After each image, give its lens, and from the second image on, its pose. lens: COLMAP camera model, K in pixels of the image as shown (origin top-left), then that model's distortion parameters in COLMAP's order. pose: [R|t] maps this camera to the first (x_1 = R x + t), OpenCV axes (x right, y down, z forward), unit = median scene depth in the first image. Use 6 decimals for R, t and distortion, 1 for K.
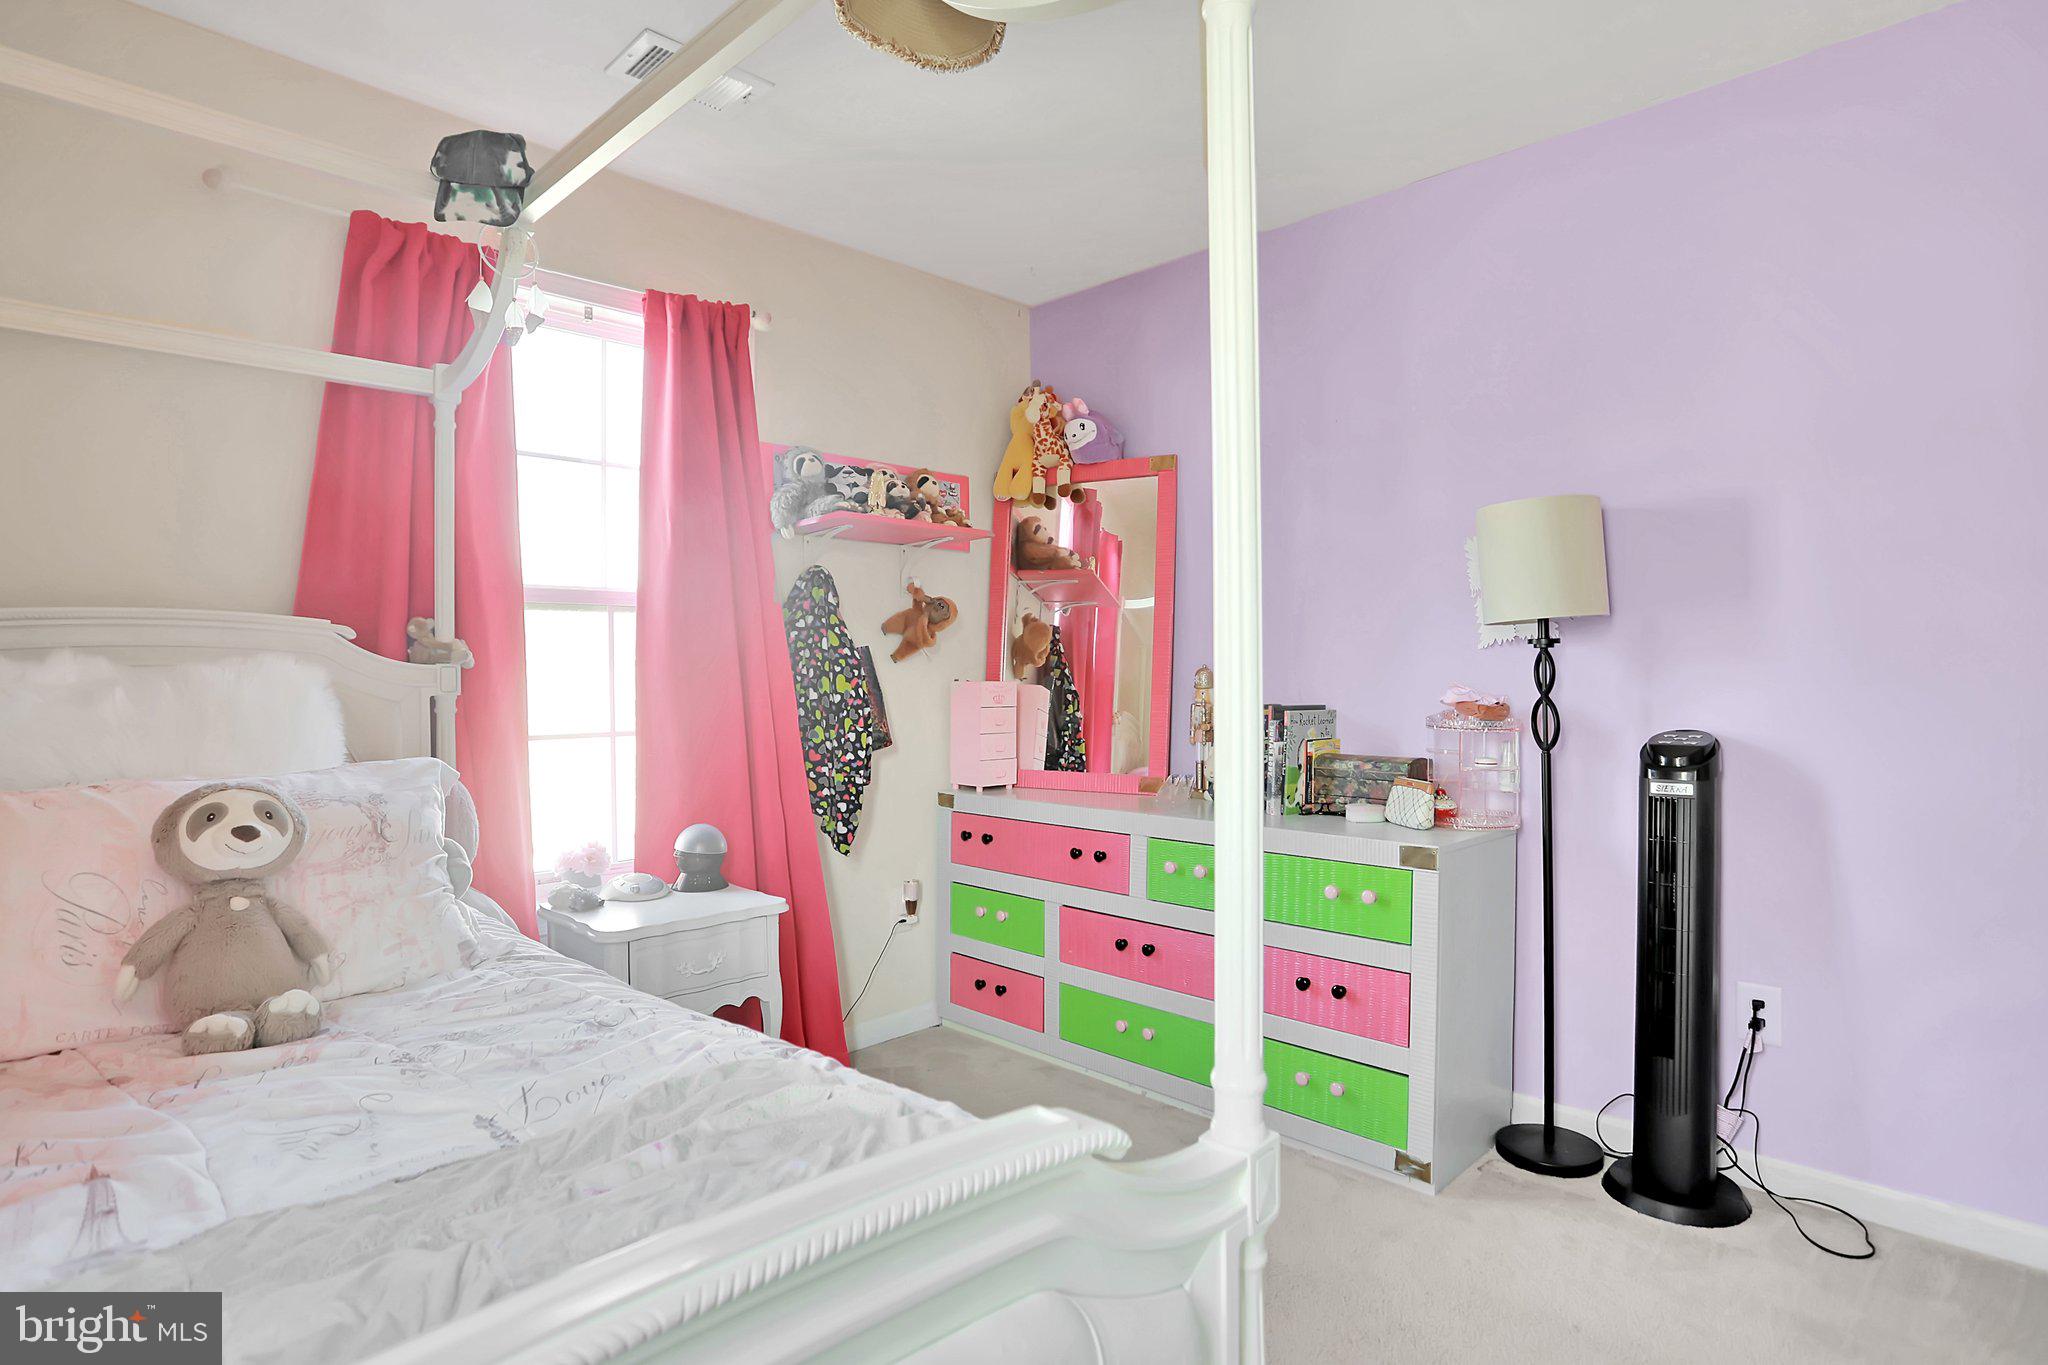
lens RADIAL K [[1035.6, 0, 1028.1], [0, 1035.6, 675.7], [0, 0, 1]] dist [-0.036968, 0.009166]
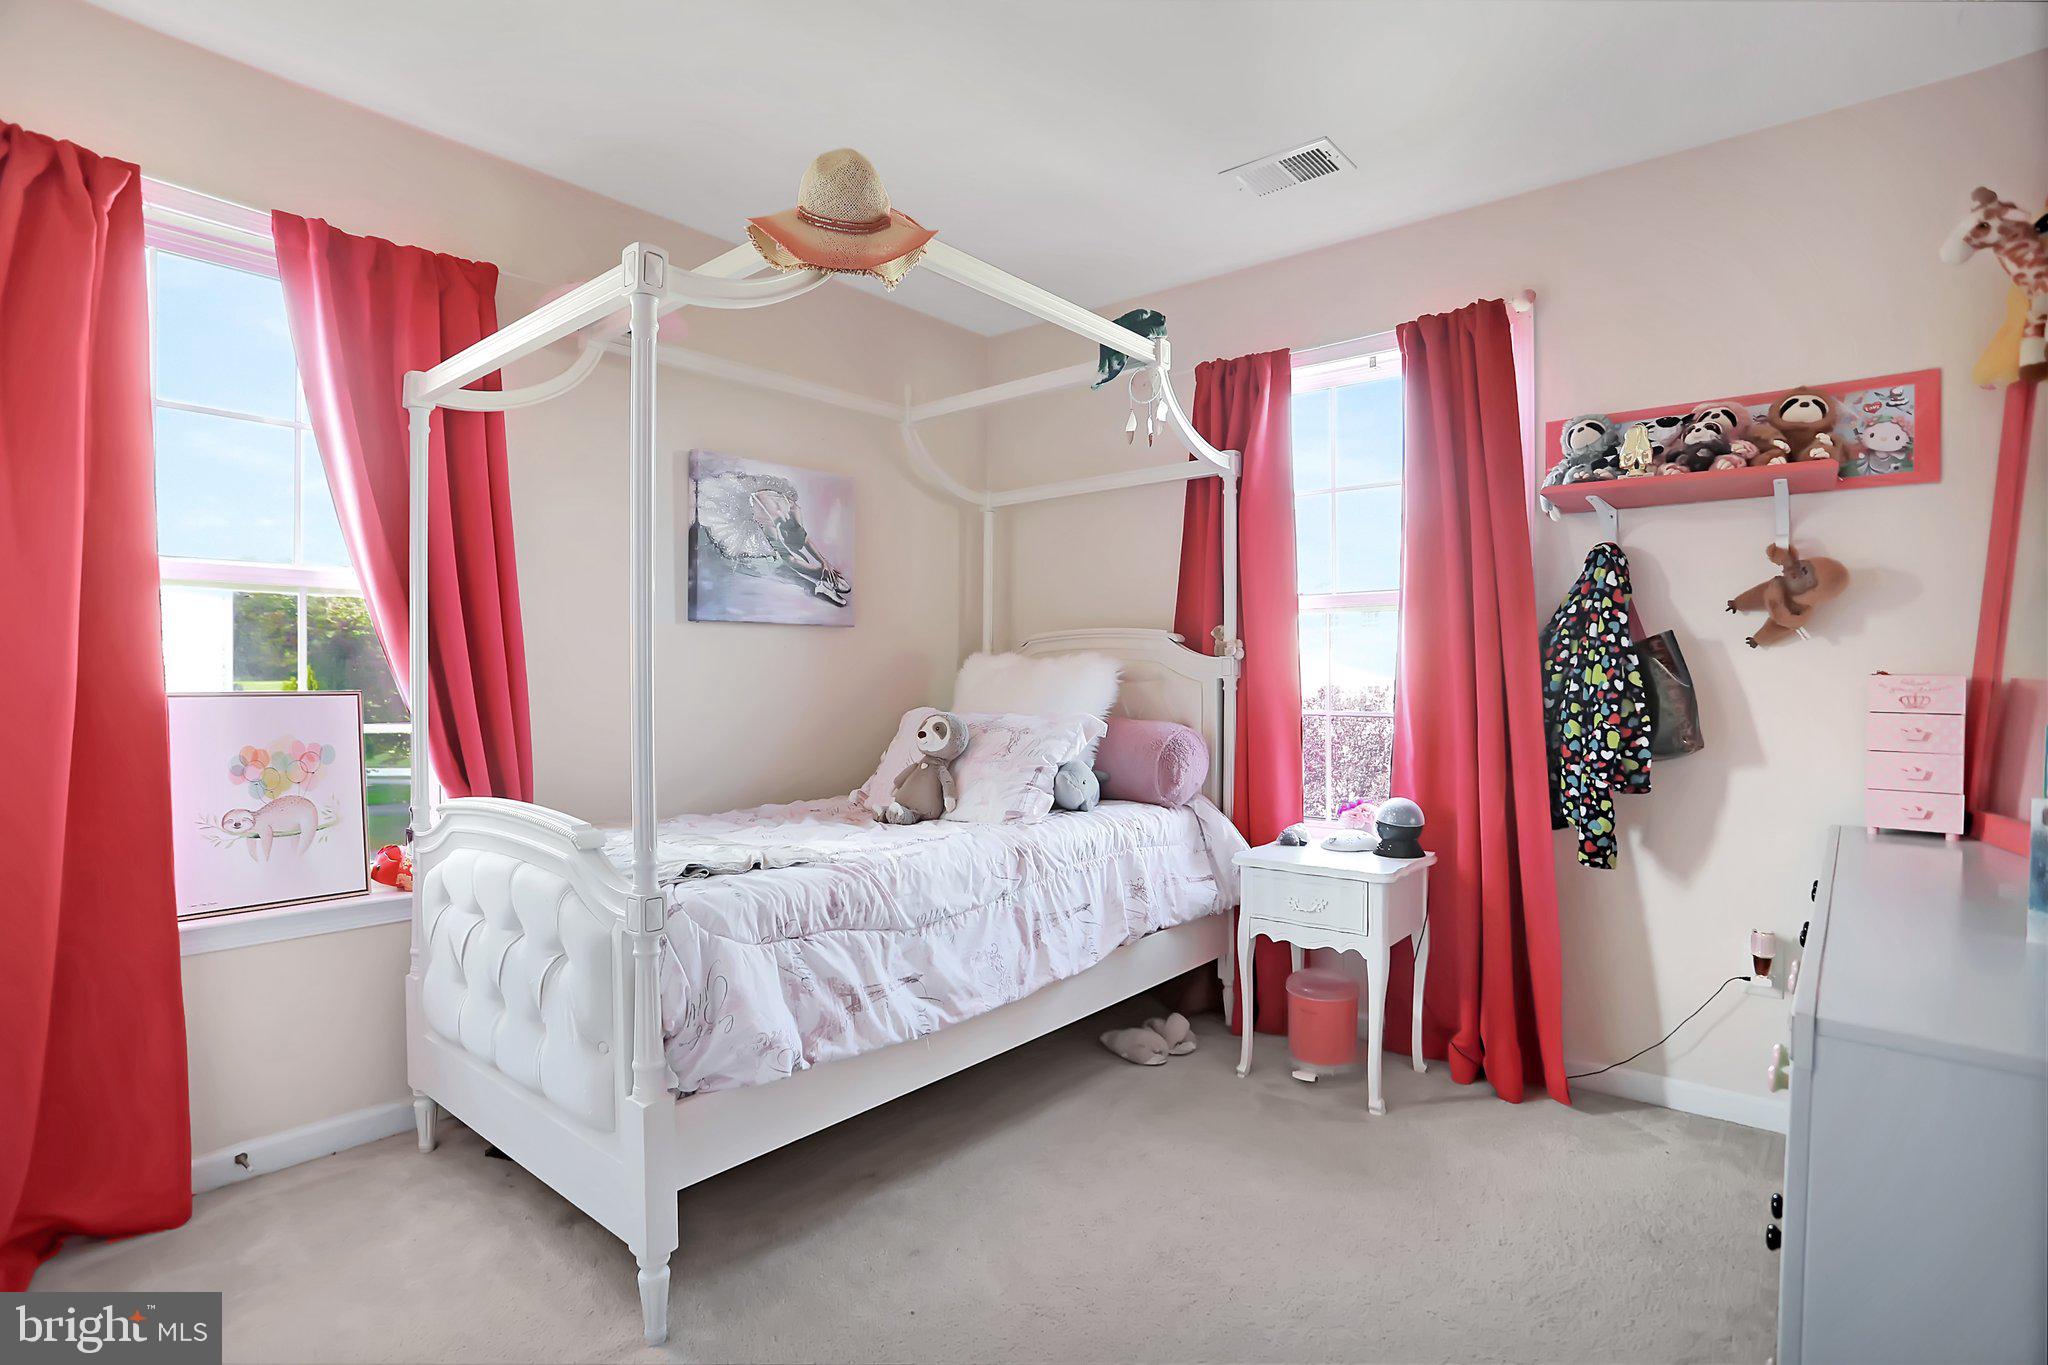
lens RADIAL K [[1035.6, 0, 1025.2], [0, 1035.6, 681.4], [0, 0, 1]] dist [-0.036968, 0.009166]
pose [[0.116077, 0.015162, -0.993125, 0.642846], [-0.000910, 0.999885, 0.015159, 0.000868], [0.993240, -0.000856, 0.116077, 0.410023]]
